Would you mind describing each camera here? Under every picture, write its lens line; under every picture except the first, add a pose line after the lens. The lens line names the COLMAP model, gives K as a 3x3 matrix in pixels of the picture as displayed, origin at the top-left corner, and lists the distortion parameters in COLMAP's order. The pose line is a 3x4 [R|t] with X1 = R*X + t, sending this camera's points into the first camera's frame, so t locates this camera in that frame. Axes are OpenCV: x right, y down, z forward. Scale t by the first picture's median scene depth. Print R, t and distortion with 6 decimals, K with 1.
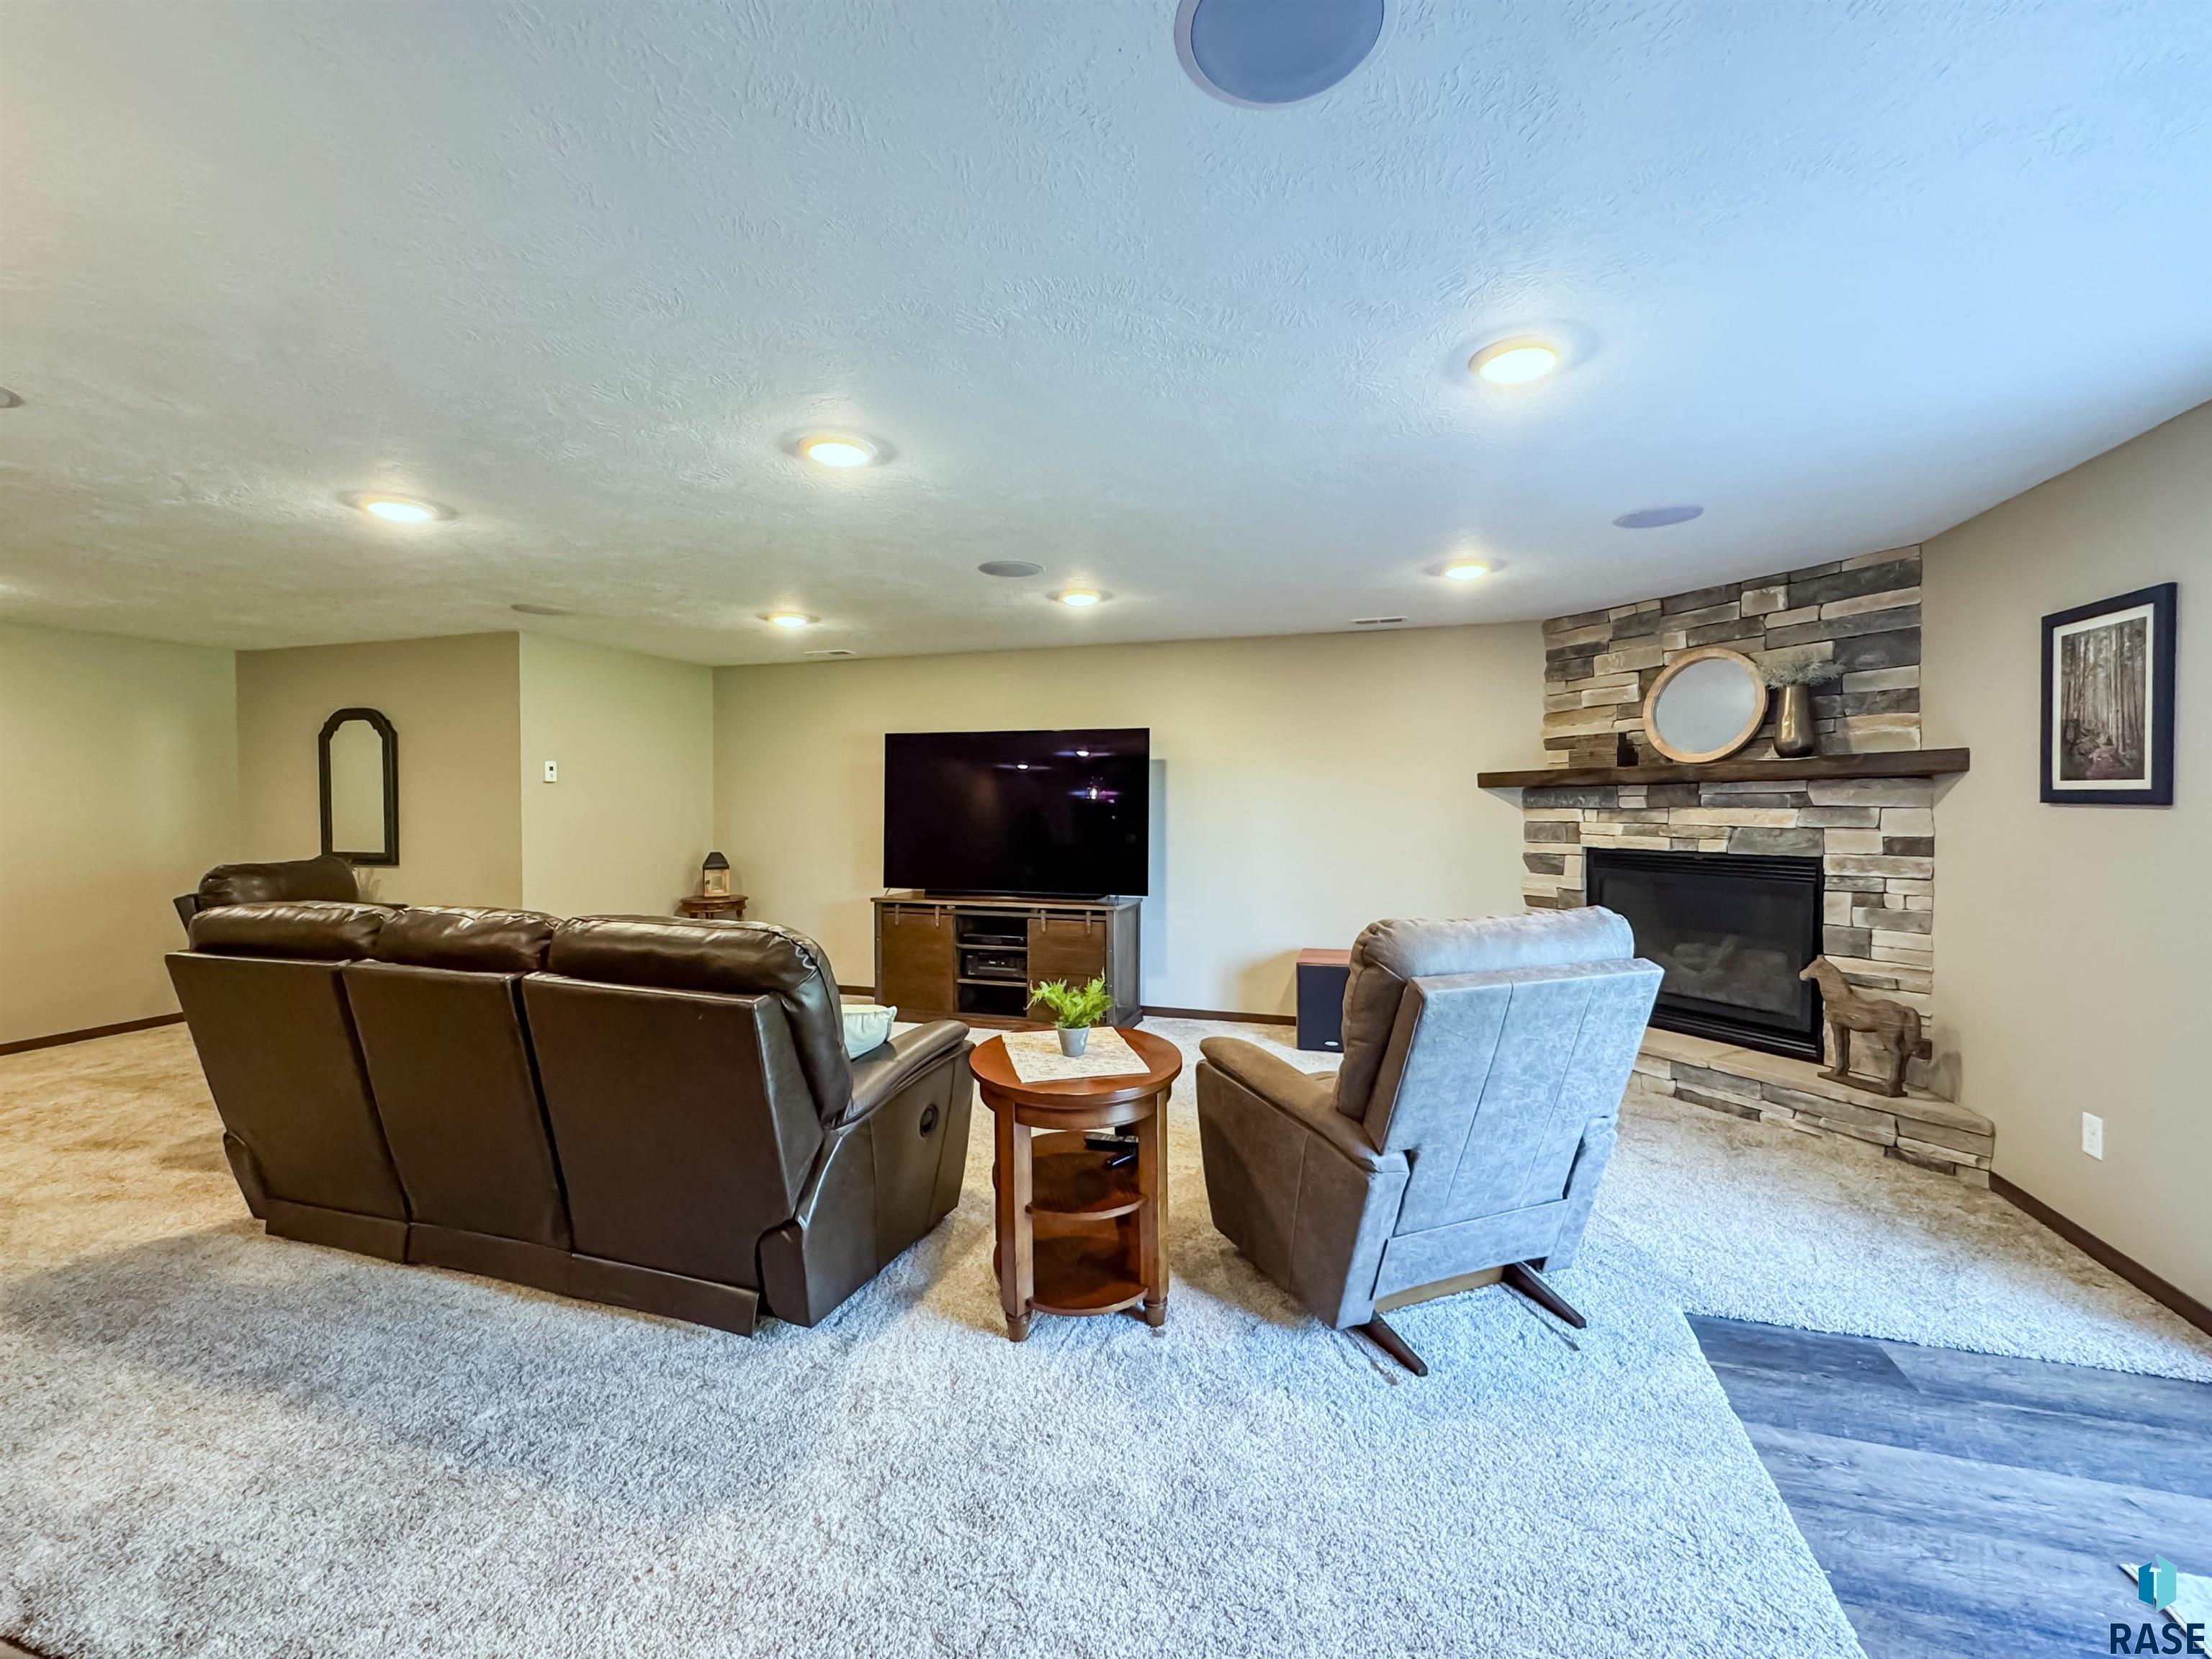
lens RADIAL K [[901.7, 0, 1106.1], [0, 901.7, 801.6], [0, 0, 1]] dist [-0.001472, -0.000057]
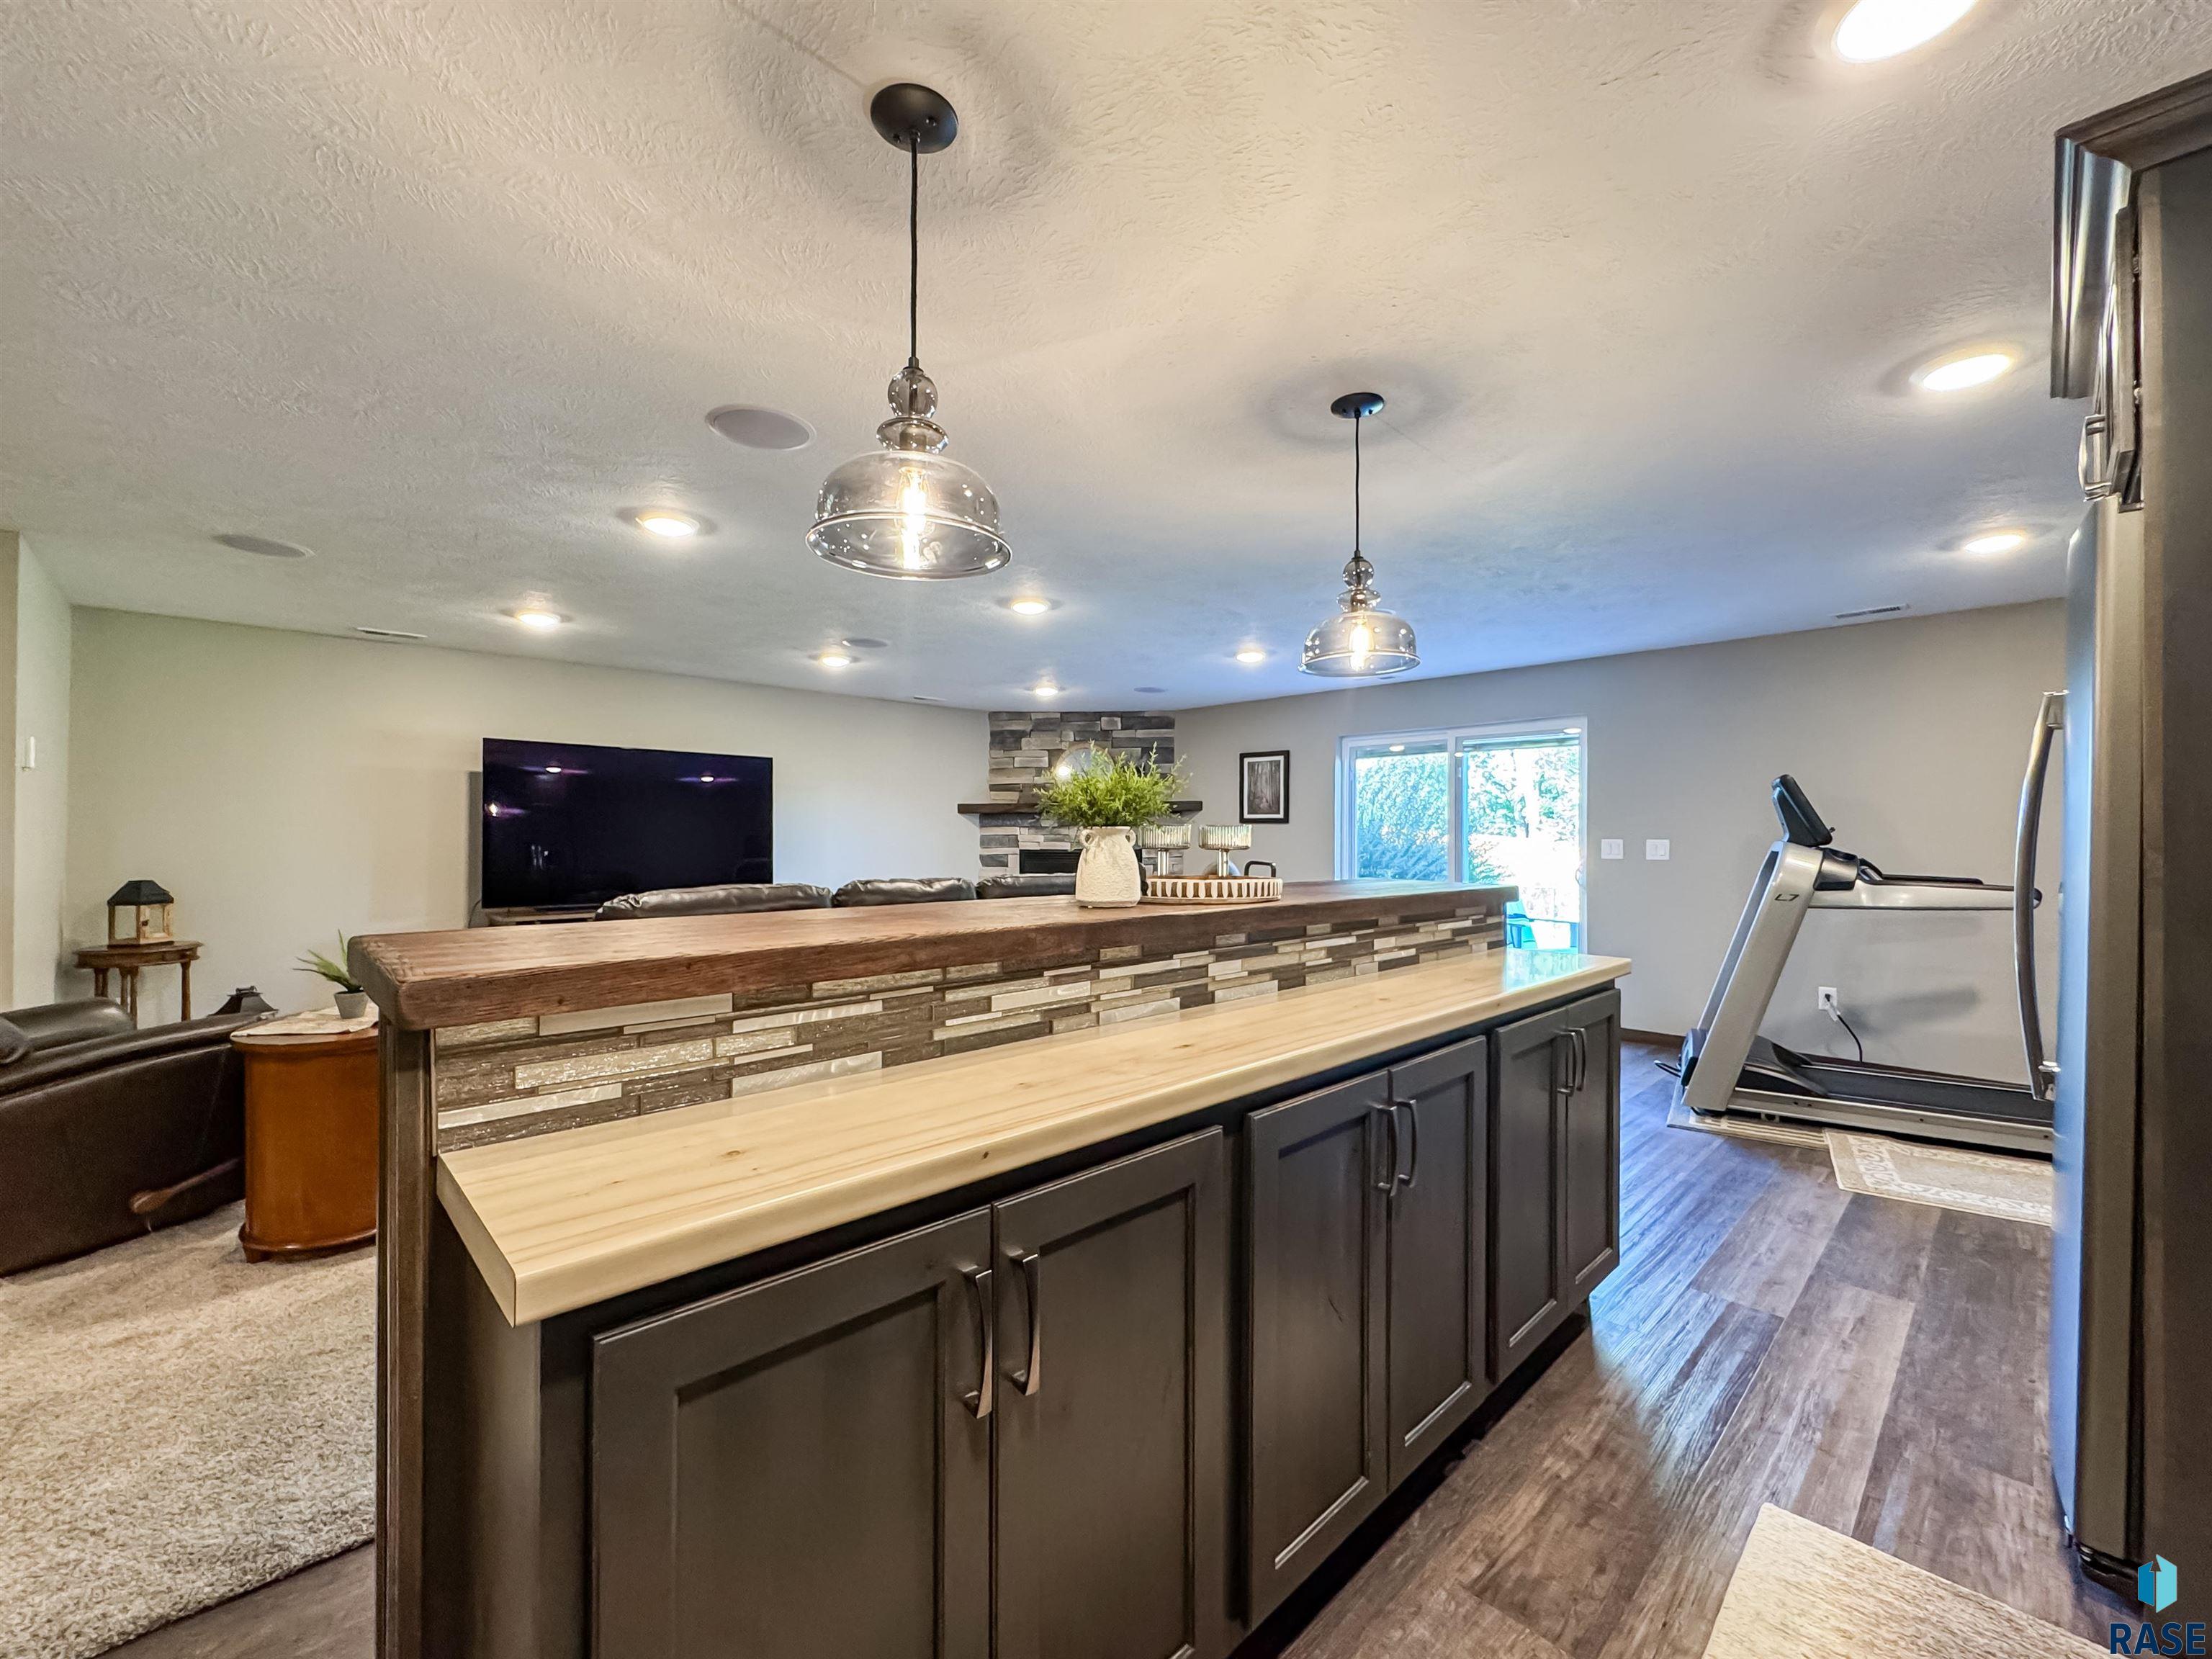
lens RADIAL K [[903.0, 0, 1106.8], [0, 903.0, 831.8], [0, 0, 1]] dist [-0.001875, -0.000271]
pose [[0.474600, 0.009207, 0.880153, -0.961432], [-0.003395, 0.999957, -0.008629, 0.033270], [-0.880195, 0.001108, 0.474611, 0.047814]]
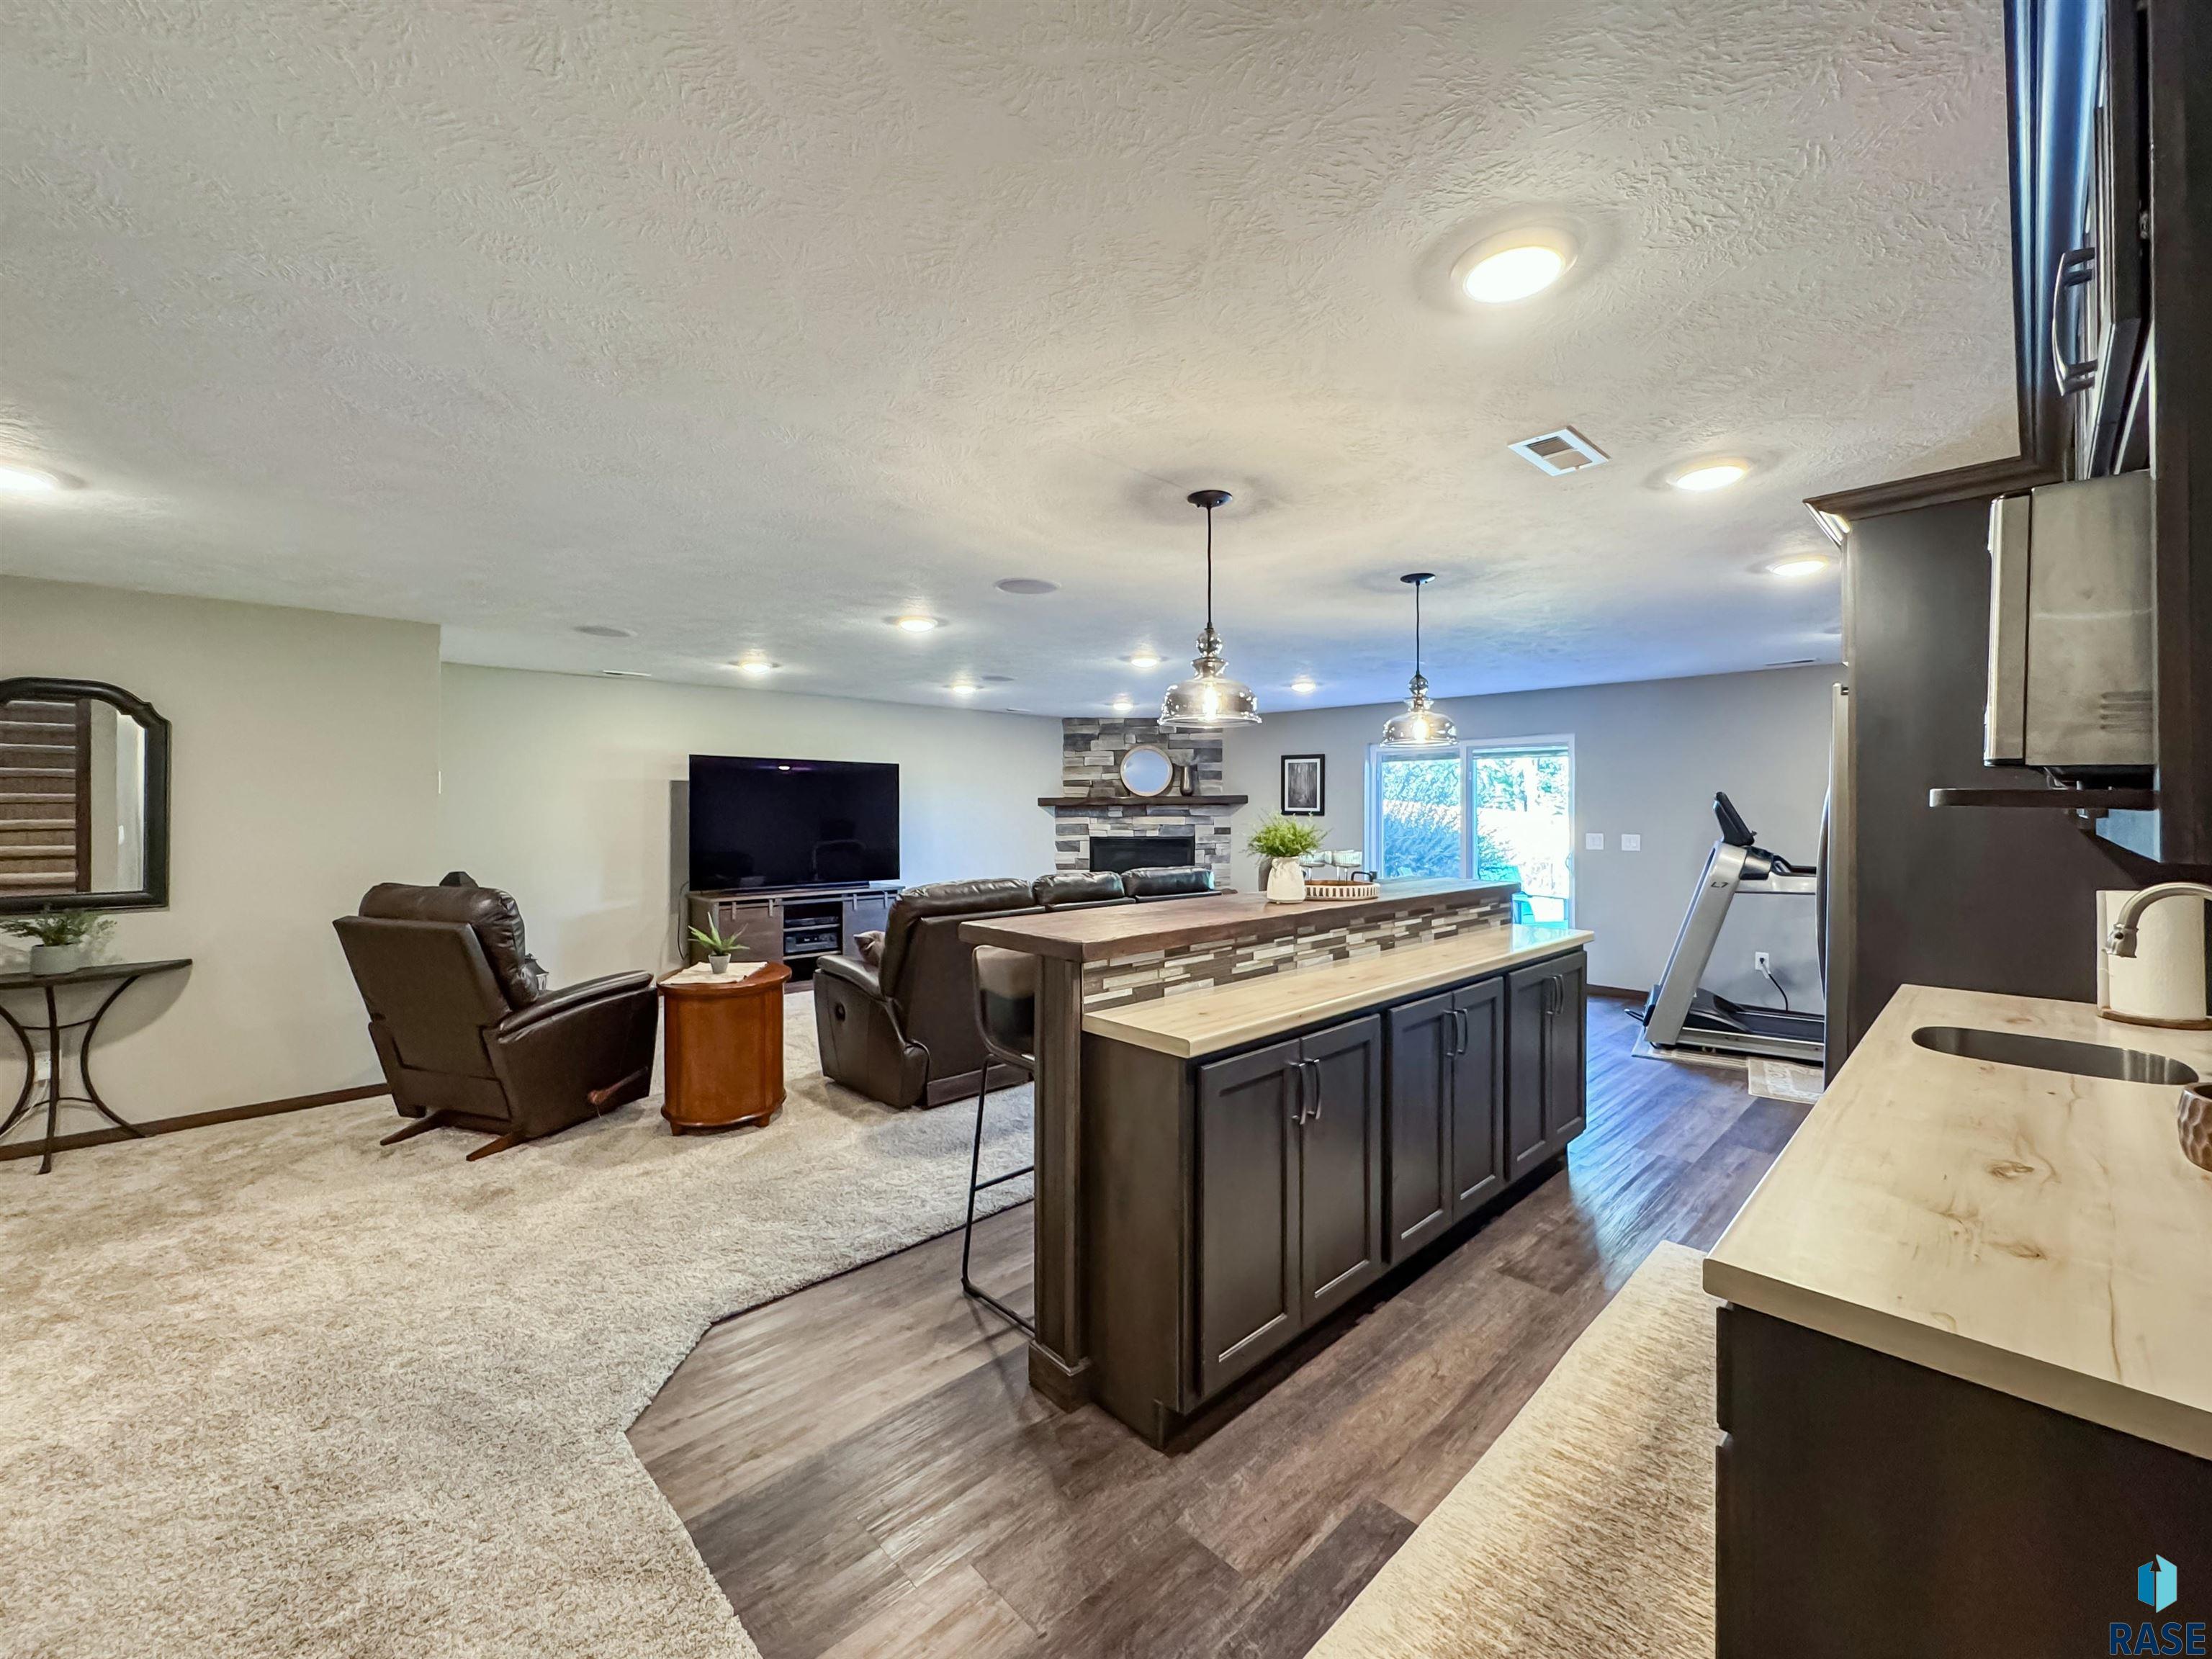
lens RADIAL K [[901.7, 0, 1106.1], [0, 901.7, 801.6], [0, 0, 1]] dist [-0.001472, -0.000057]
pose [[0.474347, 0.009454, 0.880287, -1.289821], [-0.001884, 0.999951, -0.009724, -0.008162], [-0.880336, 0.002954, 0.474341, 0.029180]]
